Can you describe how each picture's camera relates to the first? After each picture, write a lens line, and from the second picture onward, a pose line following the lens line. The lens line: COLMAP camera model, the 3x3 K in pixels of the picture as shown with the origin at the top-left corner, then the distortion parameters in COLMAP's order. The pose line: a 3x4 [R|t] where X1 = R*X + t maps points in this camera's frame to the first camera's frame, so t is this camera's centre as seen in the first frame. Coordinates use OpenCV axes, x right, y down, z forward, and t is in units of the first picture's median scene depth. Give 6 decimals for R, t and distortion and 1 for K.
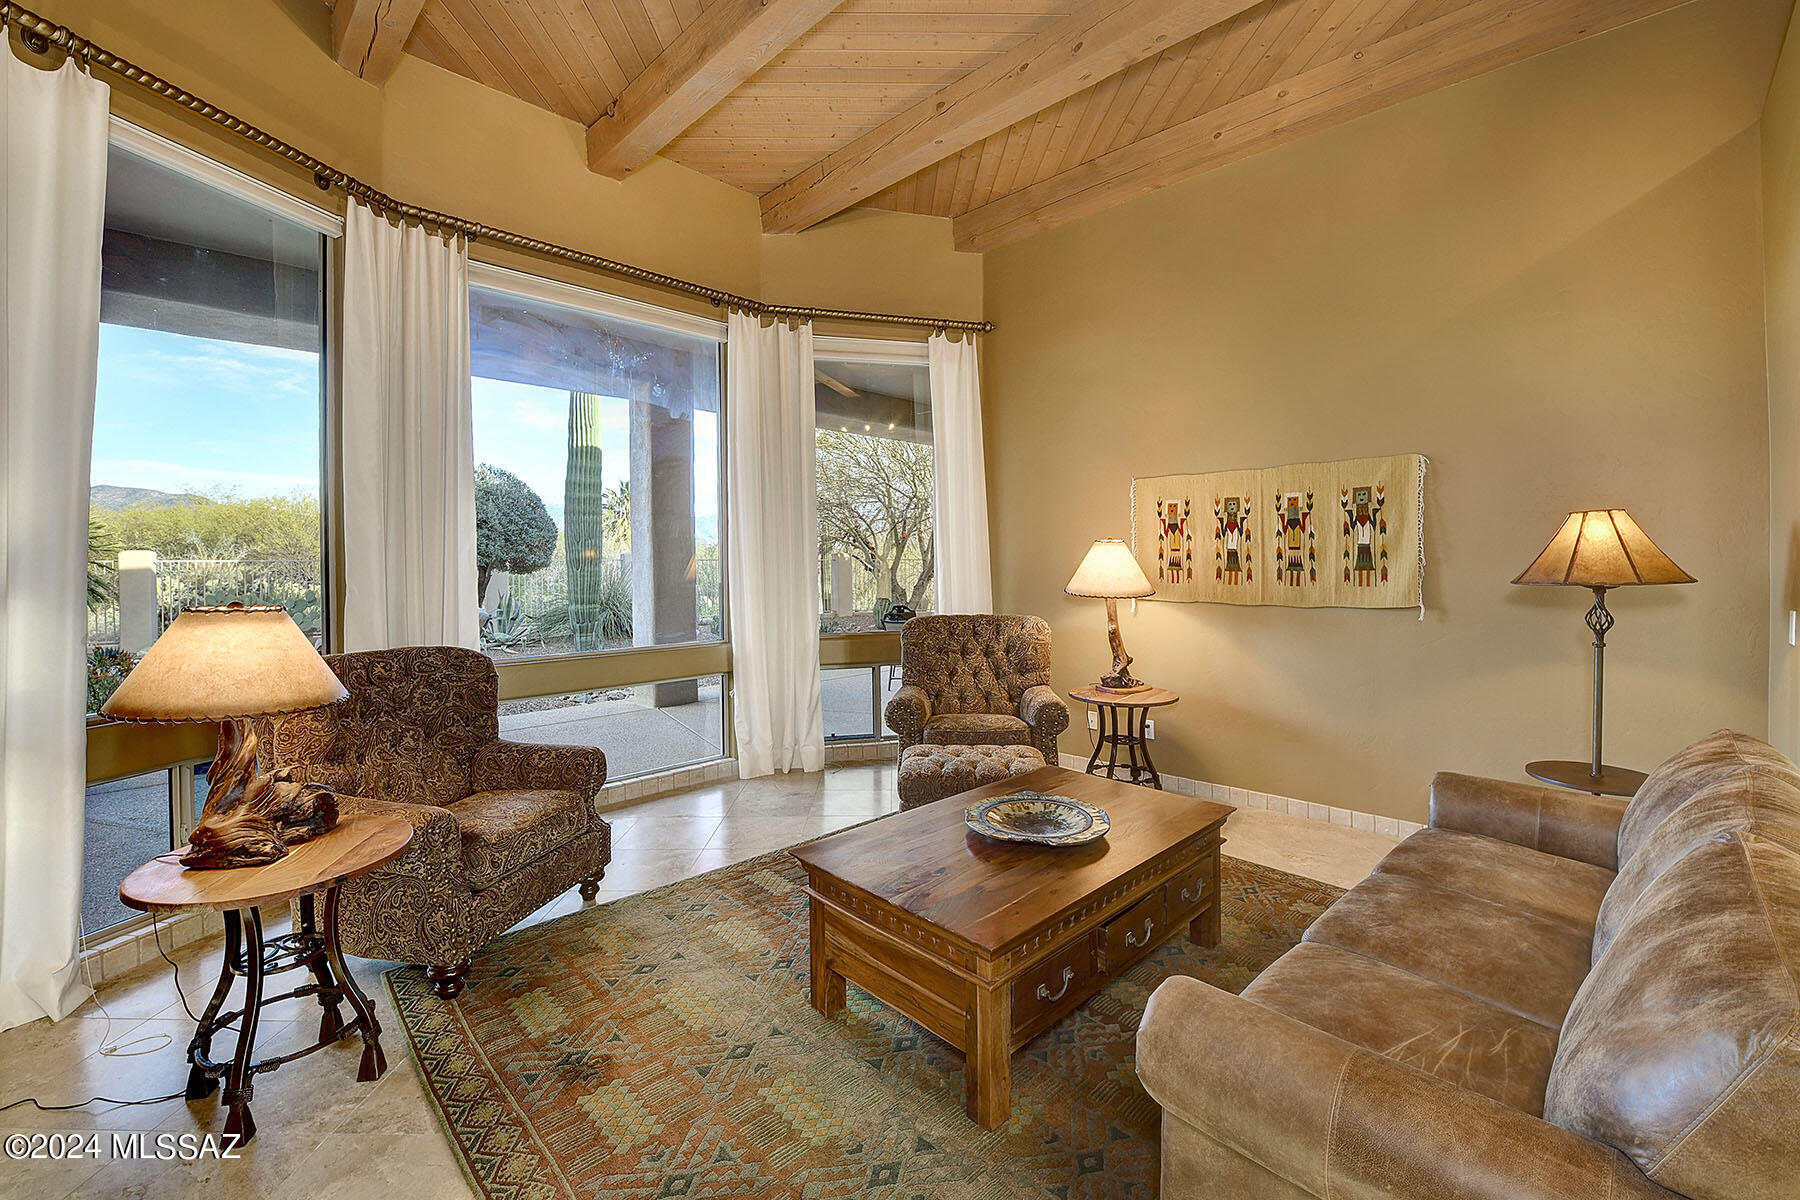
lens RADIAL K [[723.9, 0, 970.4], [0, 723.9, 562.9], [0, 0, 1]] dist [-0.001235, -0.003062]
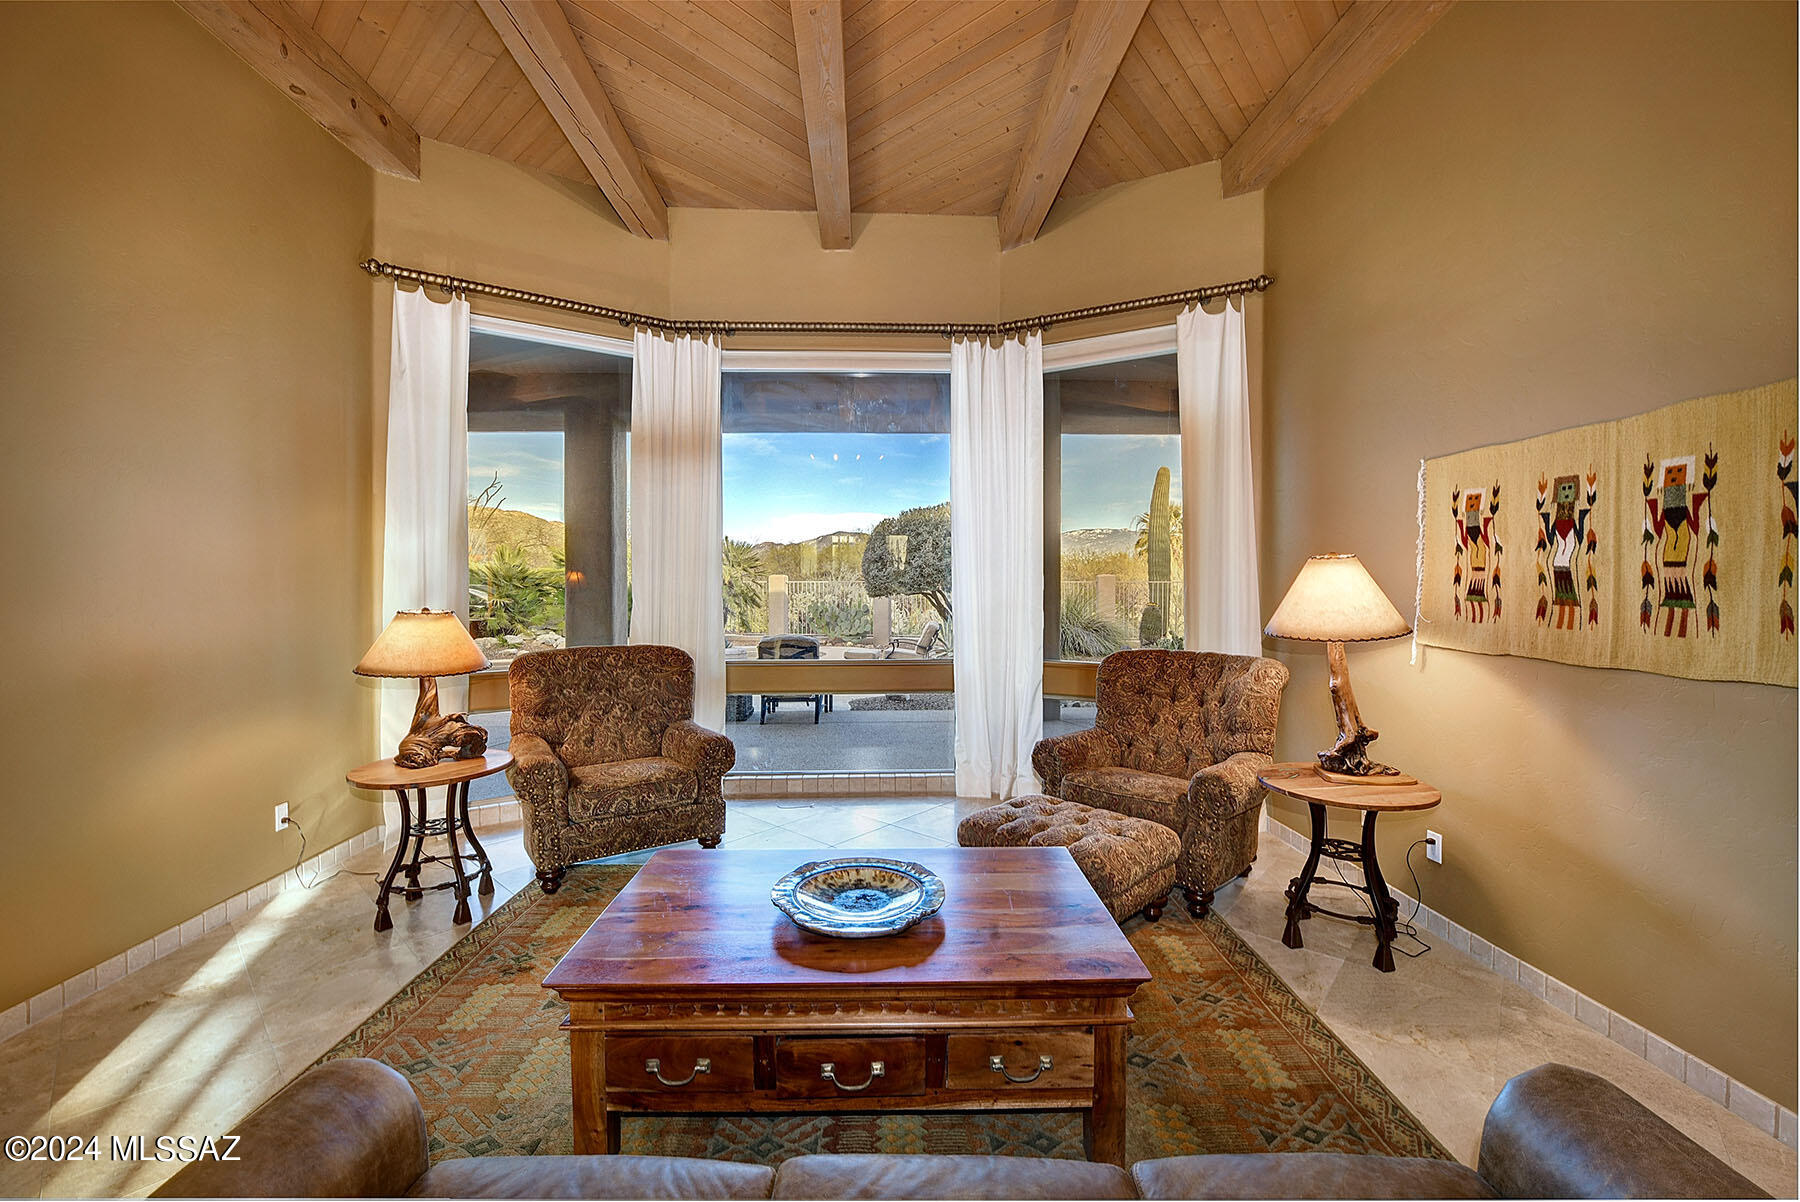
lens RADIAL K [[723.9, 0, 901.6], [0, 723.9, 597.8], [0, 0, 1]] dist [-0.001235, -0.003062]
pose [[0.730664, 0.017751, -0.682506, 0.368173], [-0.007062, 0.999805, 0.018444, -0.001421], [0.682700, -0.008656, 0.730647, 0.224784]]
